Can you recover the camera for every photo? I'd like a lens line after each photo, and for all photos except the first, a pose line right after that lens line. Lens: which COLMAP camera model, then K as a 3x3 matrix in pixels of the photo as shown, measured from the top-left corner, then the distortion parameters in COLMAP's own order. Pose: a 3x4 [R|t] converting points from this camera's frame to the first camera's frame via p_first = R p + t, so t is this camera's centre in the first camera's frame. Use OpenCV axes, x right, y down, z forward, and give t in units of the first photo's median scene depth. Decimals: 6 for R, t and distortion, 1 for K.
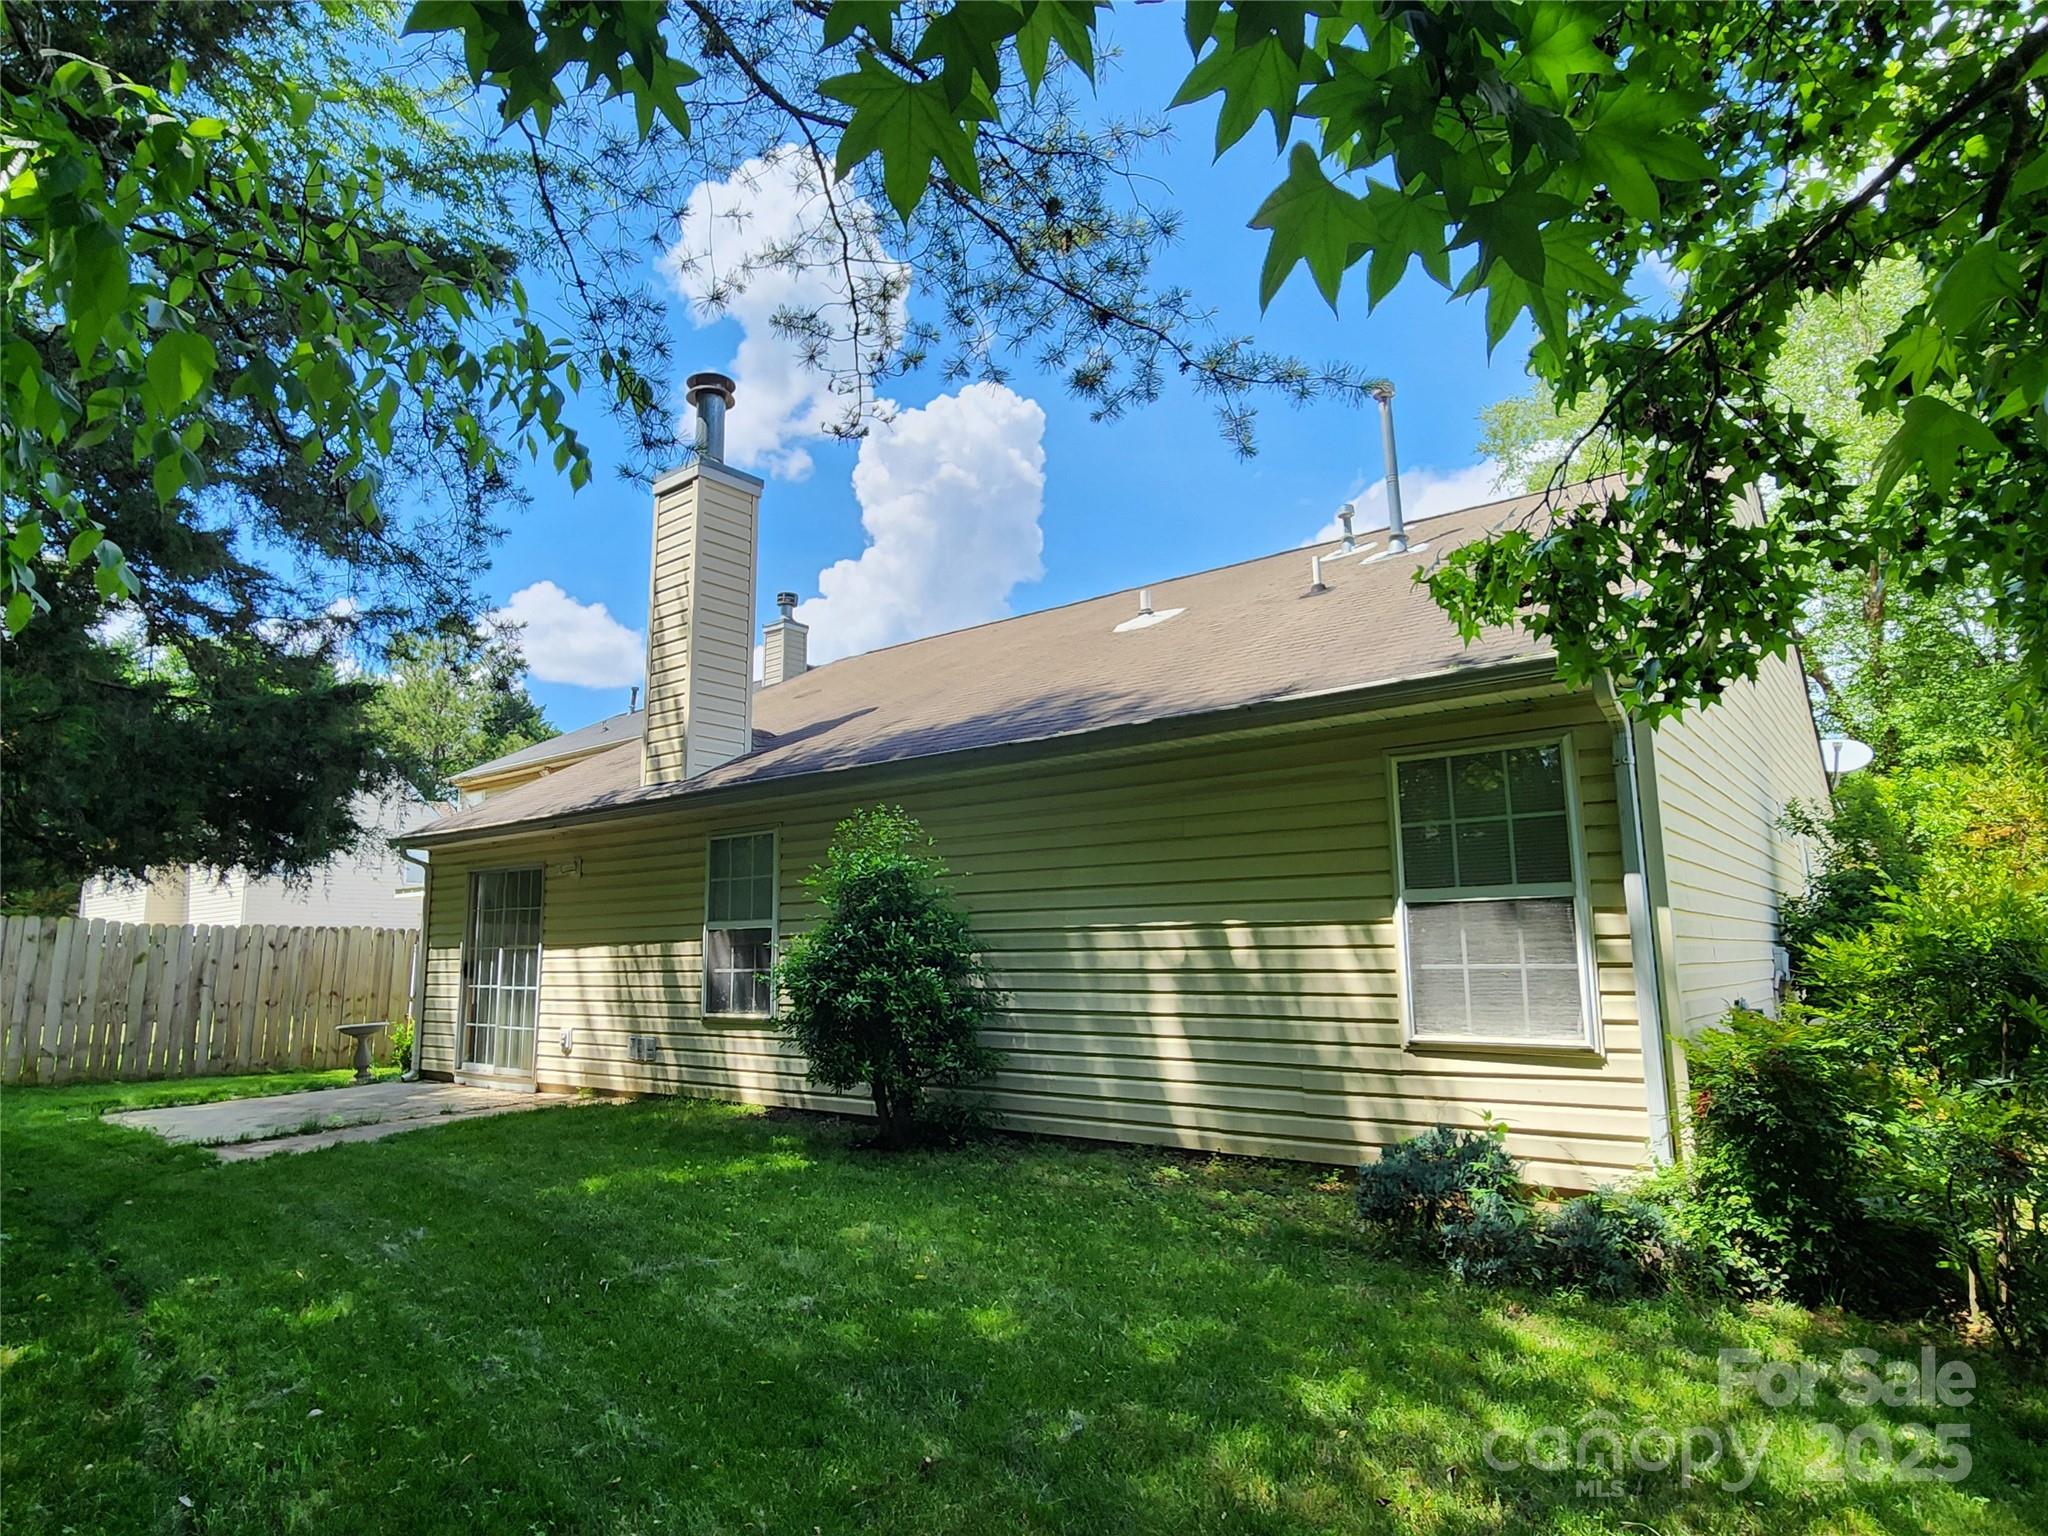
lens RADIAL K [[1193.4, 0, 1017.7], [0, 1193.4, 771.6], [0, 0, 1]] dist [0.005992, -0.006532]
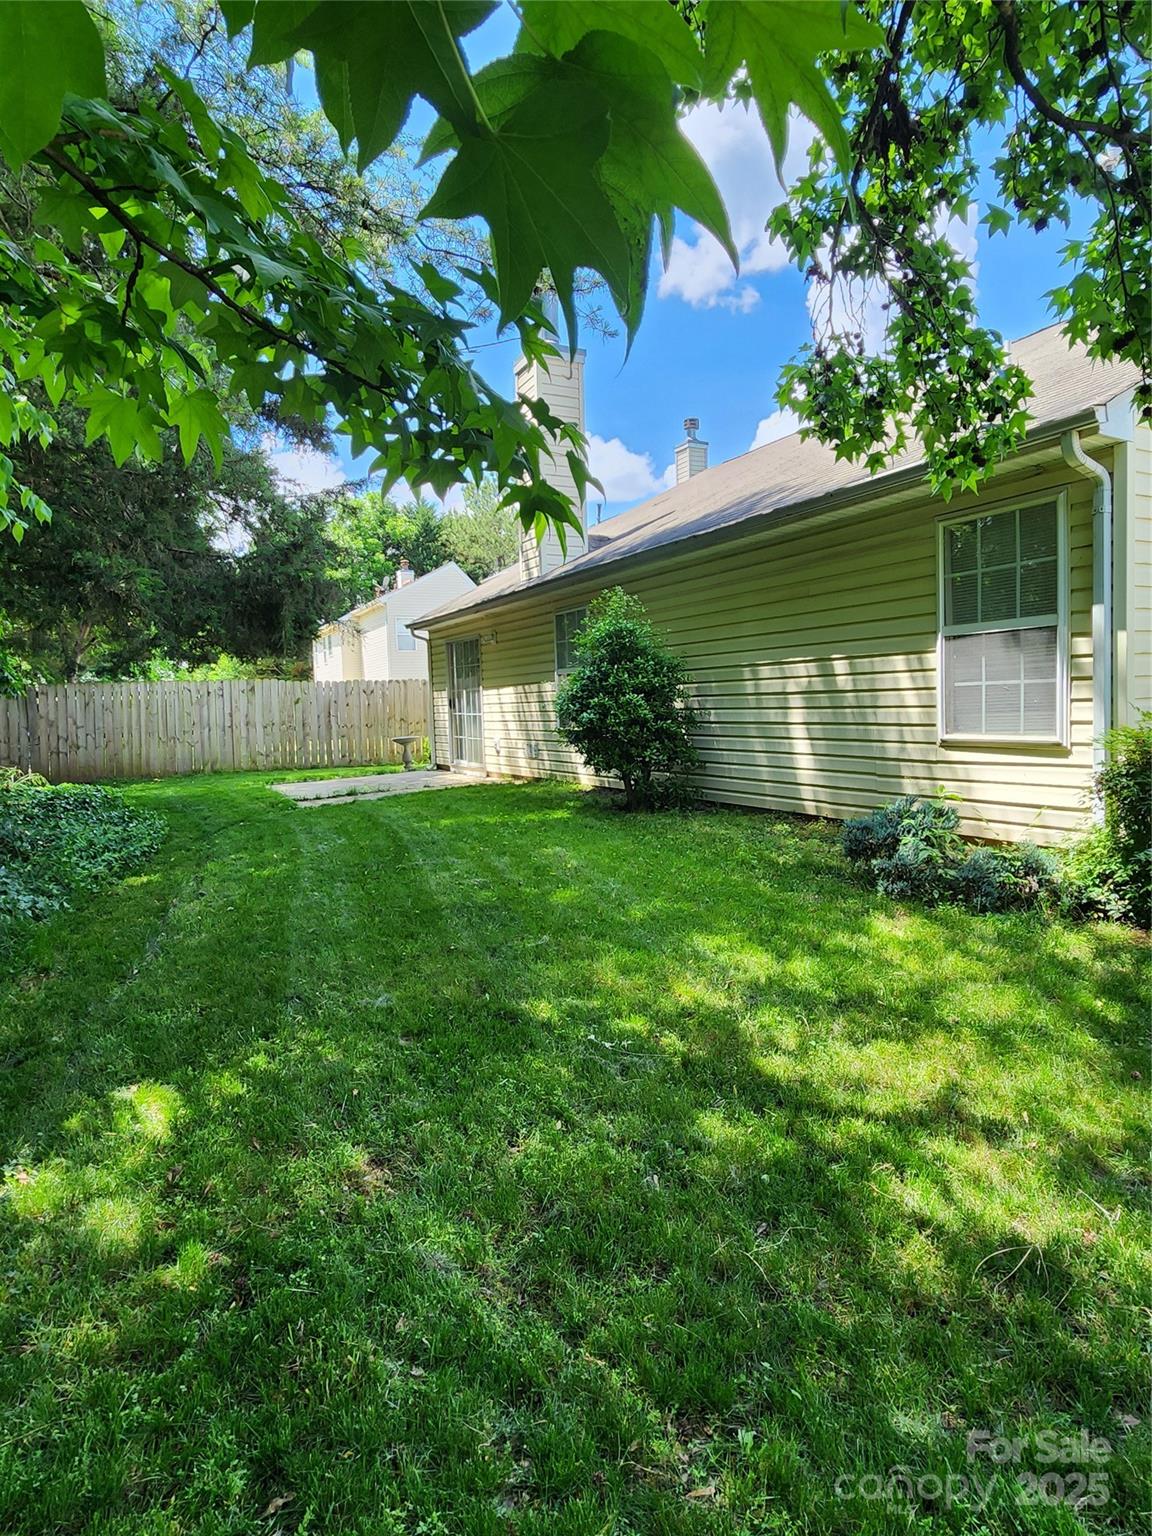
lens RADIAL K [[895.1, 0, 580.8], [0, 895.1, 757.7], [0, 0, 1]] dist [0.005992, -0.006532]
pose [[0.918702, 0.004854, -0.394922, 0.312895], [0.083496, 0.974937, 0.206221, 0.003039], [0.386025, -0.222430, 0.895271, -0.058933]]
